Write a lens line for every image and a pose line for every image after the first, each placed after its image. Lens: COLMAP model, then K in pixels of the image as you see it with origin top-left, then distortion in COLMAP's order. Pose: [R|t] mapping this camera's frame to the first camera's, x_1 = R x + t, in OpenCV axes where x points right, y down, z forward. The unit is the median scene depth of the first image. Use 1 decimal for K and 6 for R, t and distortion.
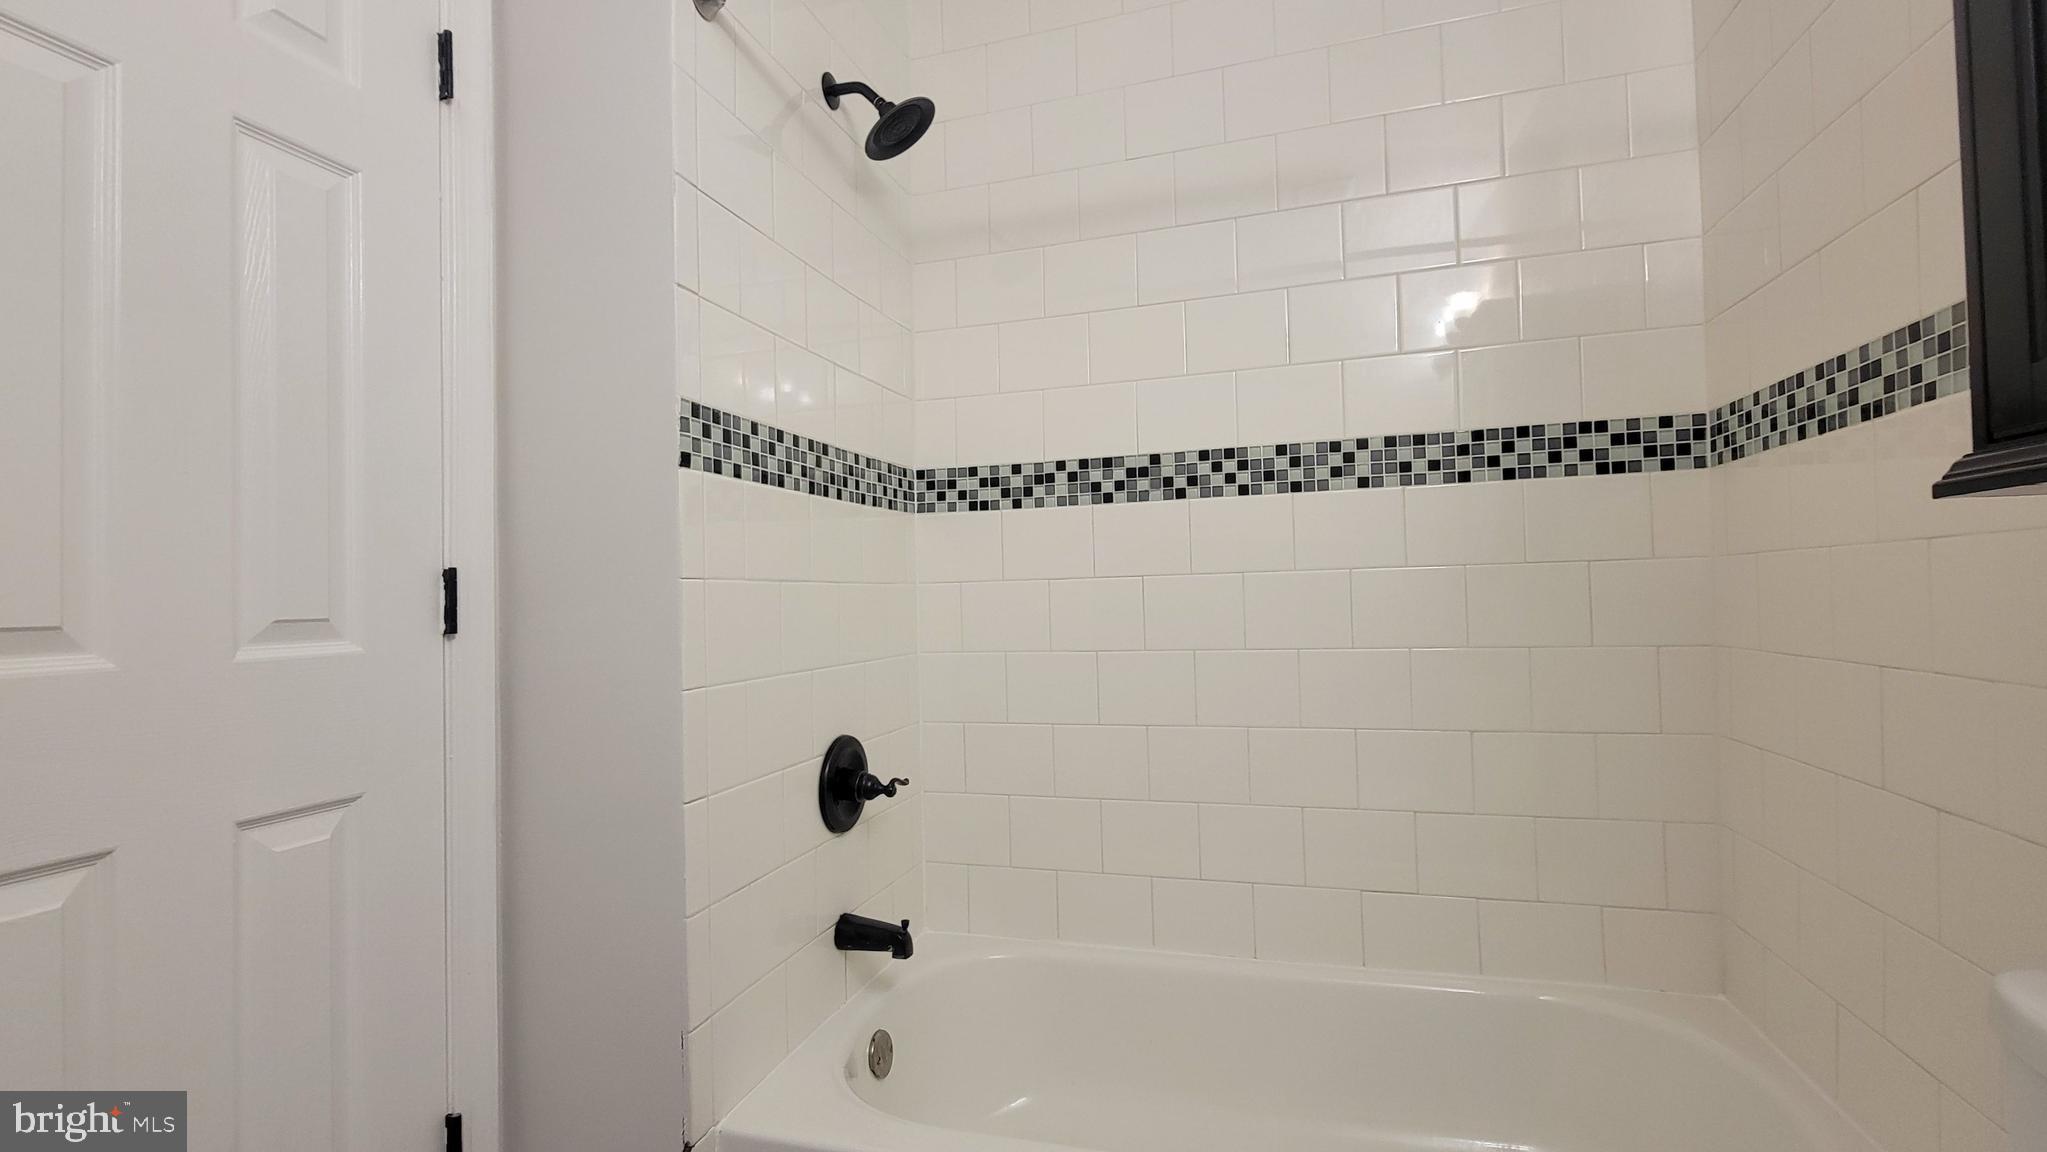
lens RADIAL K [[870.4, 0, 1015.7], [0, 870.4, 539.9], [0, 0, 1]] dist [-0.001095, -0.000006]
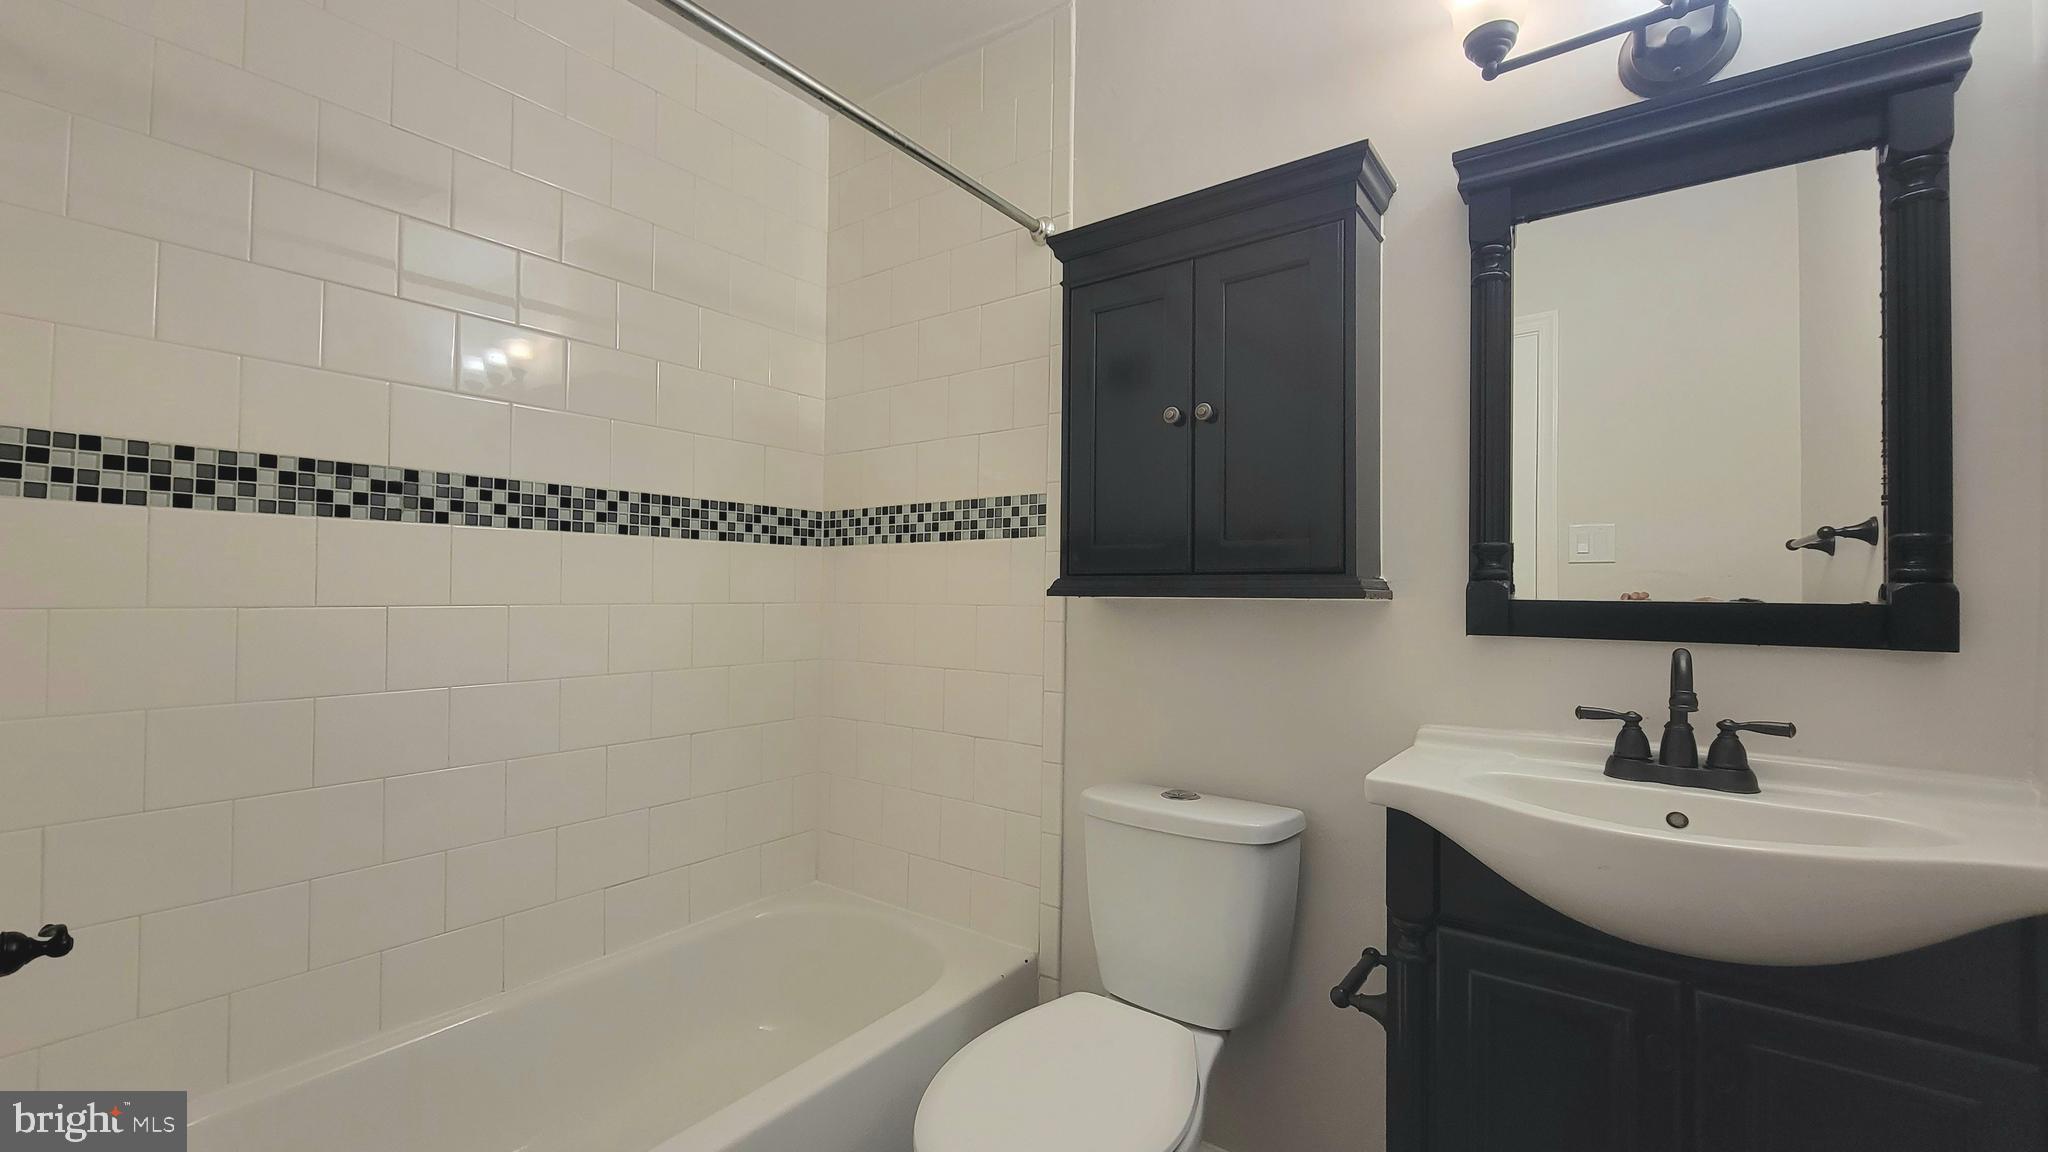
lens RADIAL K [[836.9, 0, 1019.3], [0, 836.9, 574.0], [0, 0, 1]] dist [-0.000351, -0.001702]
pose [[0.337730, 0.062526, 0.939164, -0.445417], [-0.047125, 0.997663, -0.049474, 0.021781], [-0.940063, -0.027549, 0.339887, 0.126815]]
